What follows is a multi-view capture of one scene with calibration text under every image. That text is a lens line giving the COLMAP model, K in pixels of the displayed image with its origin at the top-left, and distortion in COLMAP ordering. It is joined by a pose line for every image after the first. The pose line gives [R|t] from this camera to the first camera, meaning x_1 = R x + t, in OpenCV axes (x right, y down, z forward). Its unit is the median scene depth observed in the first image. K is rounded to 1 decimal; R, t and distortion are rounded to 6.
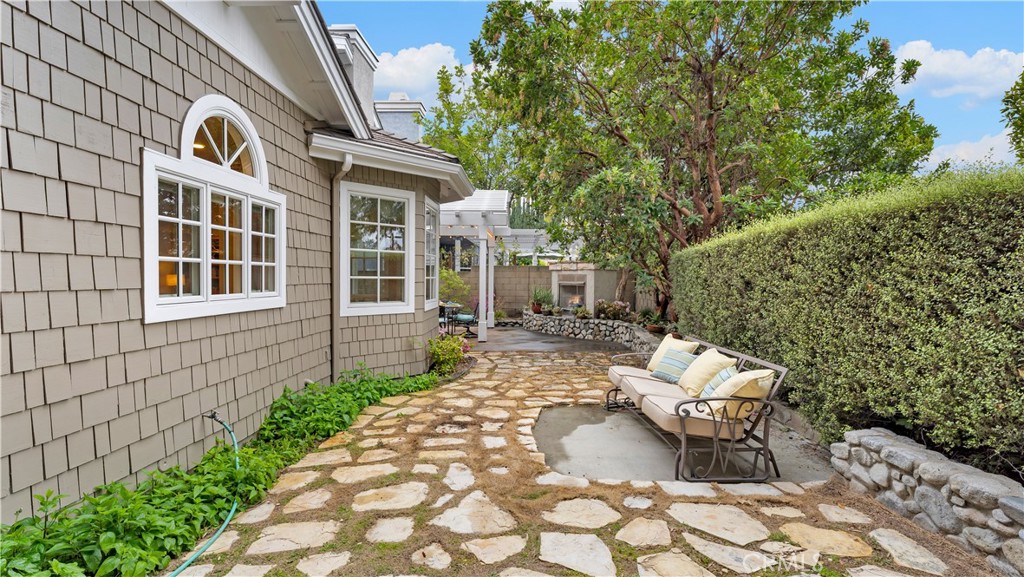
lens RADIAL K [[479.0, 0, 513.0], [0, 479.0, 286.1], [0, 0, 1]] dist [-0.003518, -0.001207]
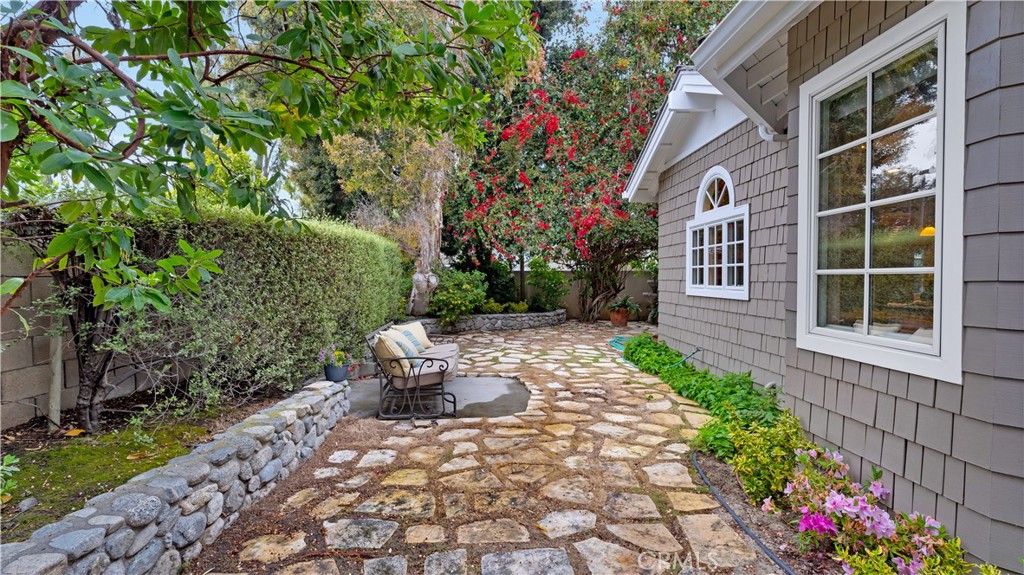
lens RADIAL K [[474.3, 0, 512.0], [0, 474.3, 287.1], [0, 0, 1]] dist [-0.002193, 0.001208]
pose [[-0.997869, -0.018198, -0.062667, 0.178963], [-0.020508, 0.999126, 0.036412, -0.019977], [0.061950, 0.037620, -0.997370, 2.309448]]
